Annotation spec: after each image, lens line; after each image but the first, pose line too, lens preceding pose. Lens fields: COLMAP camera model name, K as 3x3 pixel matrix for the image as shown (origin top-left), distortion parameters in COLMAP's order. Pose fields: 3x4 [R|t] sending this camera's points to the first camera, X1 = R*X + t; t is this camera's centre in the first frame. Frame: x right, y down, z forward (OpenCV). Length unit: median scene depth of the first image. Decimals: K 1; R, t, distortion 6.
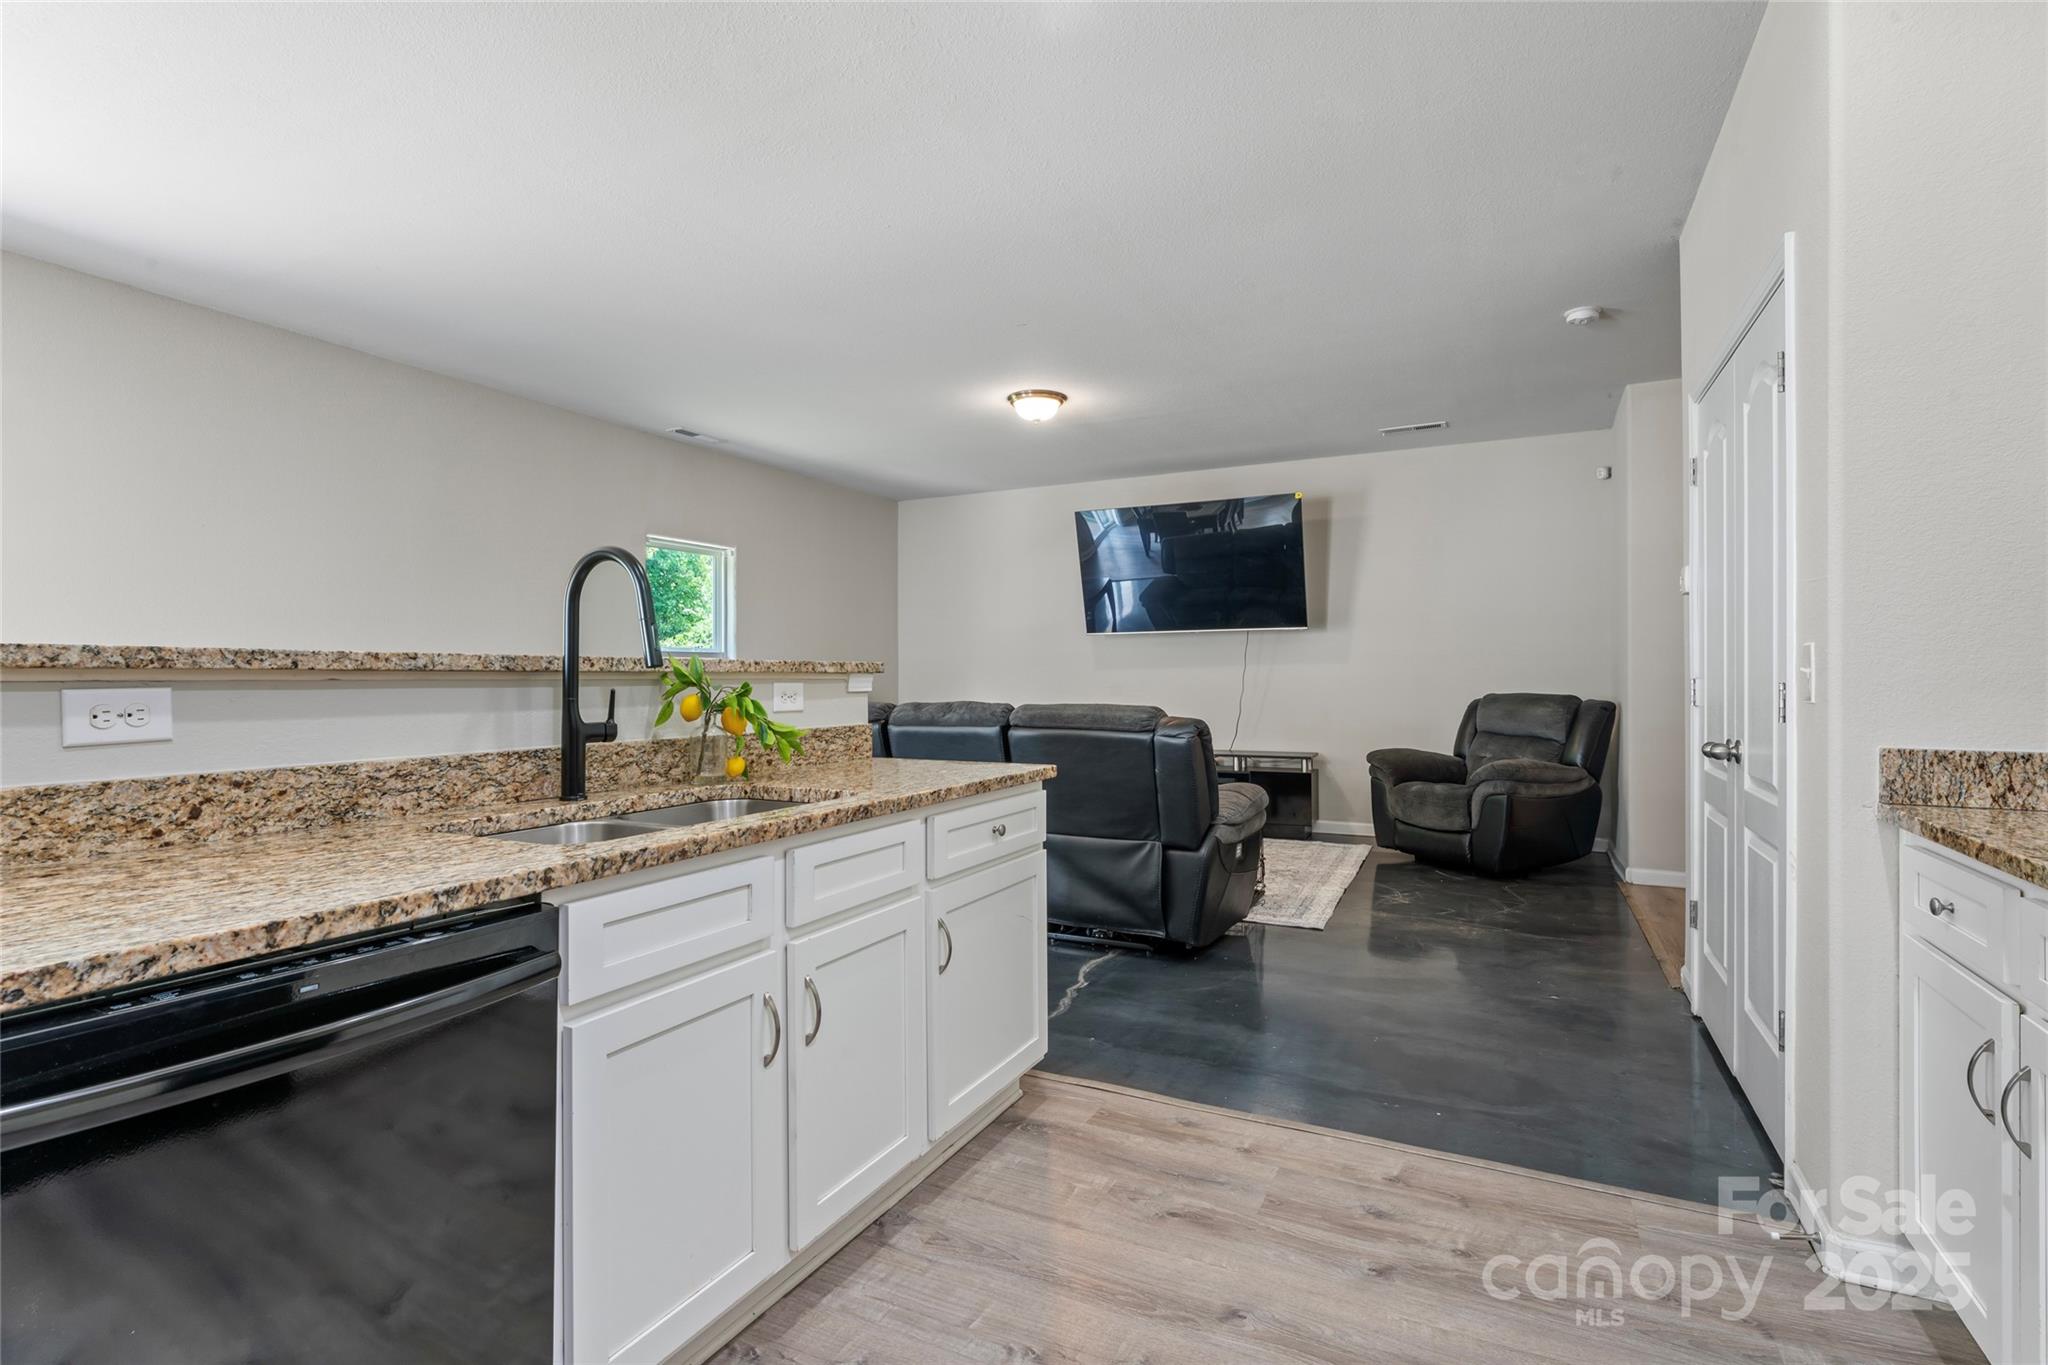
lens RADIAL K [[977.4, 0, 1018.0], [0, 977.4, 679.6], [0, 0, 1]] dist [-0.003478, 0.000752]
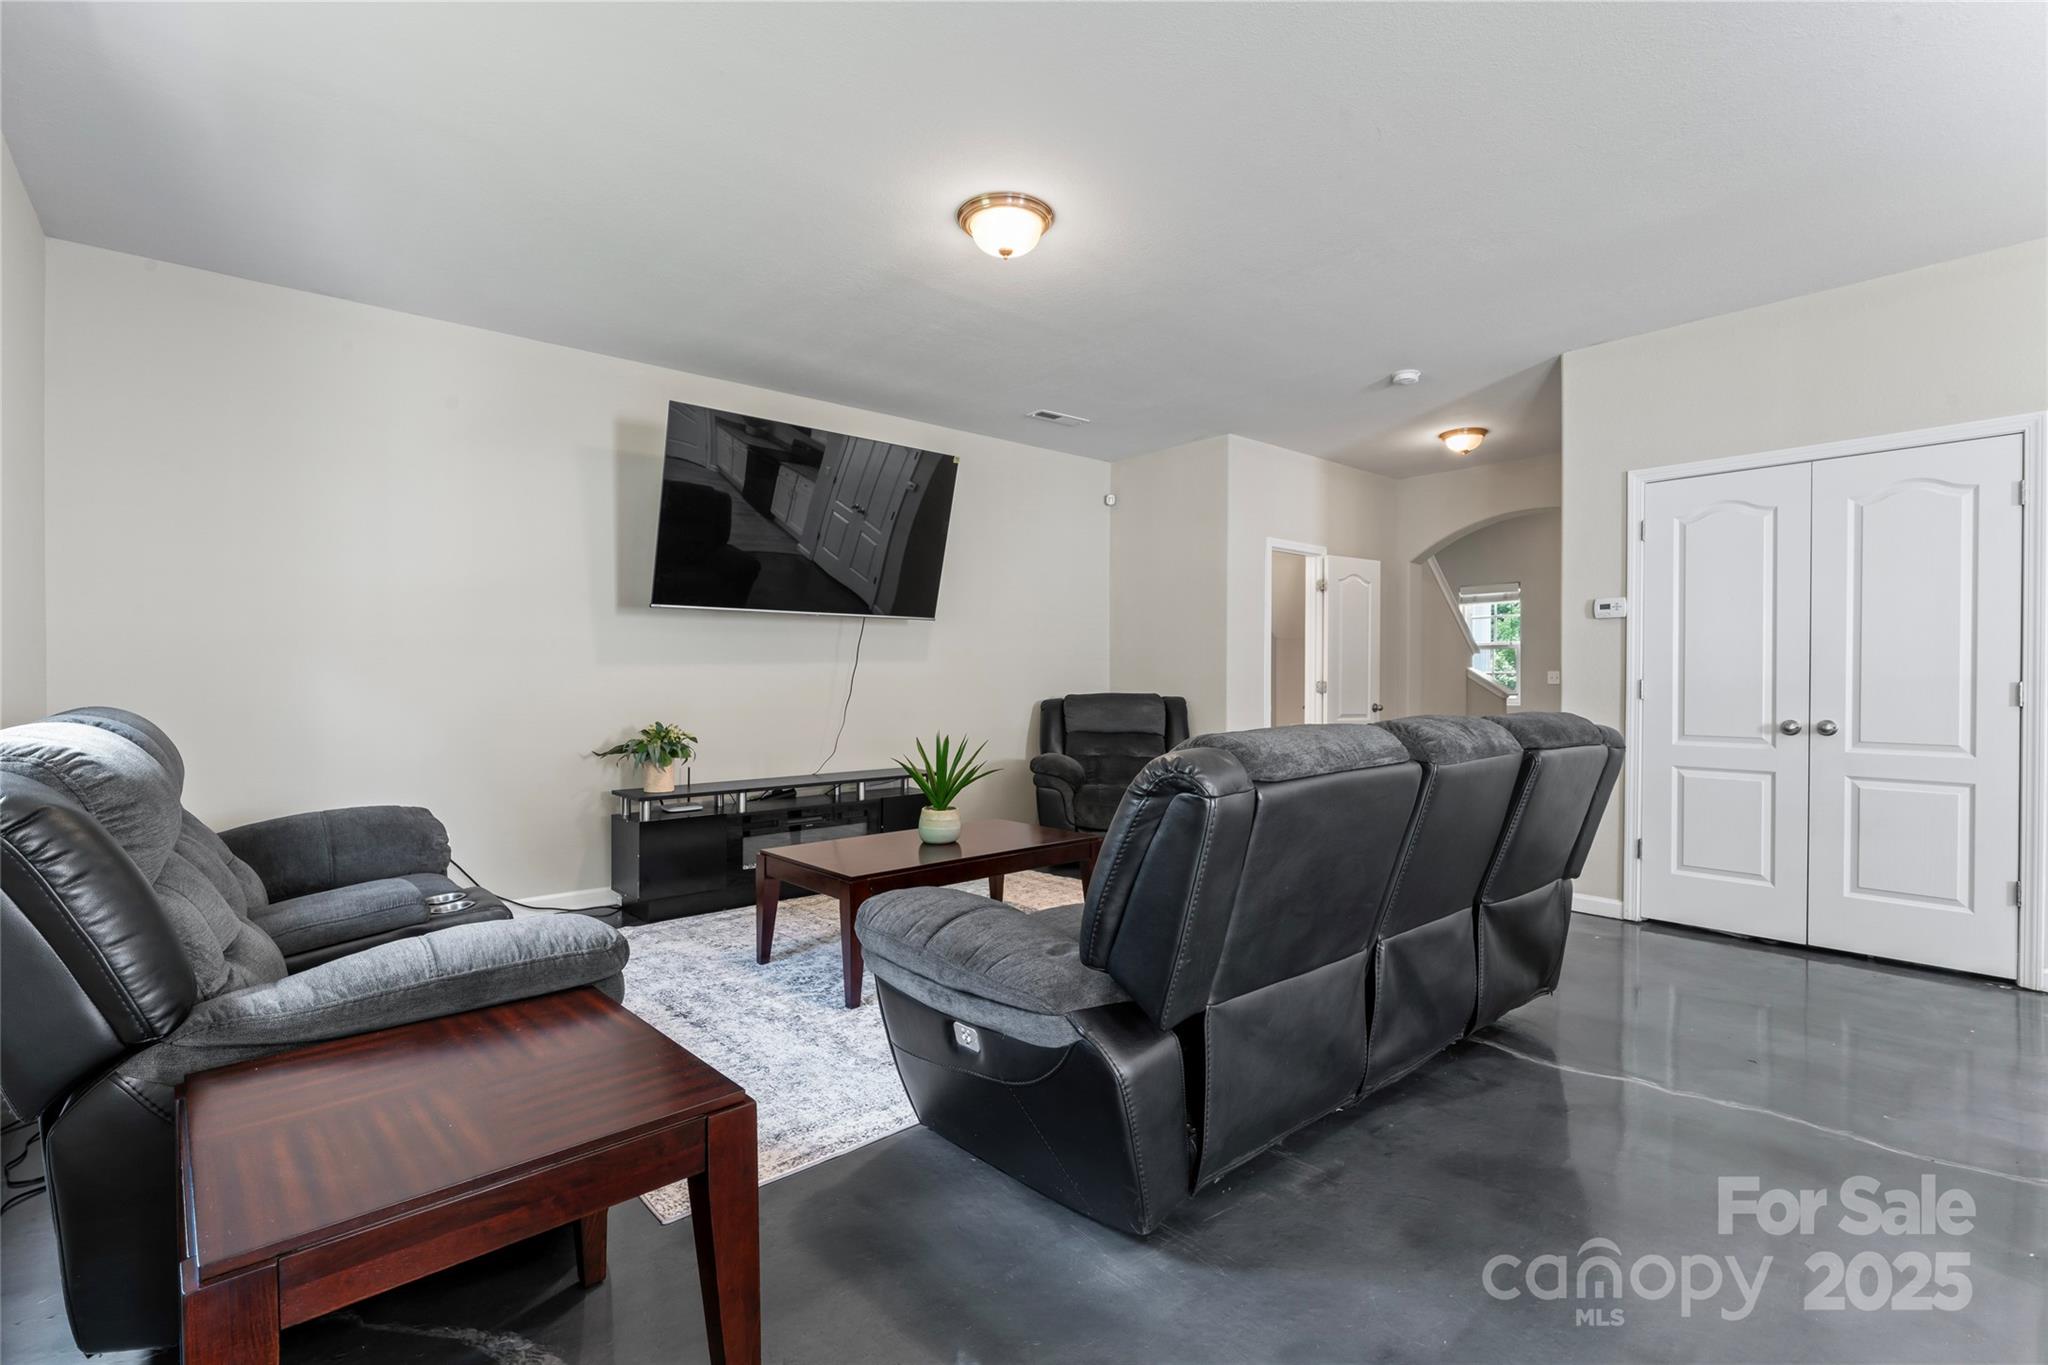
lens RADIAL K [[945.9, 0, 1019.3], [0, 945.9, 682.7], [0, 0, 1]] dist [-0.000782, -0.001283]
pose [[0.385244, -0.002100, 0.922812, -1.342271], [0.001120, 0.999998, 0.001808, 0.001059], [-0.922814, 0.000338, 0.385246, 1.959345]]
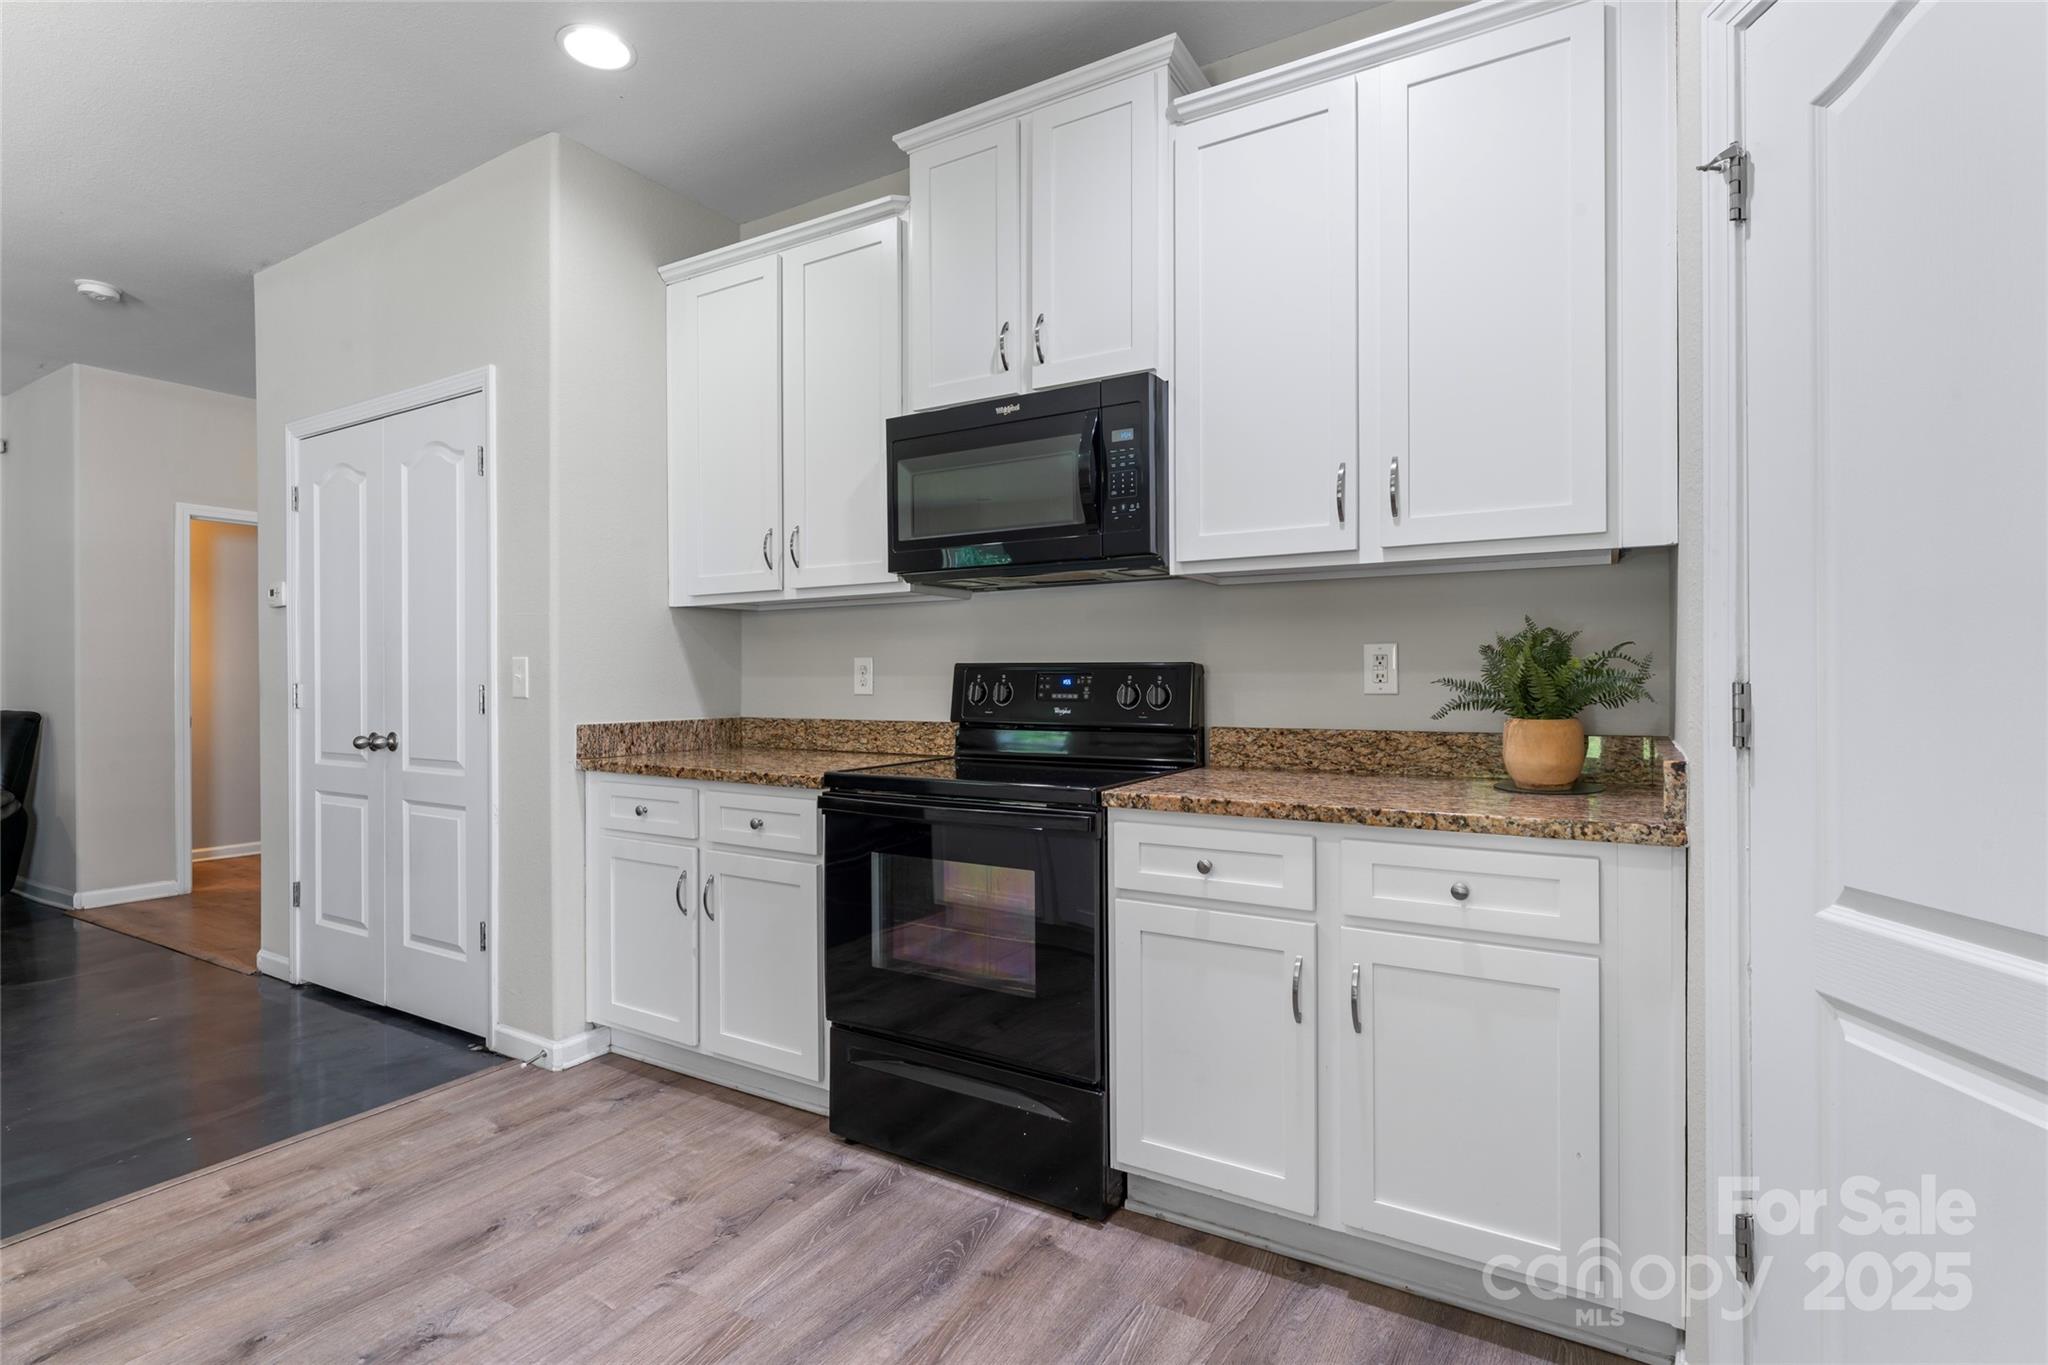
lens RADIAL K [[977.4, 0, 1027.9], [0, 977.4, 676.1], [0, 0, 1]] dist [-0.003478, 0.000752]
pose [[0.062807, 0.002047, 0.998024, -0.556071], [0.008394, 0.999961, -0.002579, 0.000664], [-0.997990, 0.008539, 0.062788, 0.136387]]
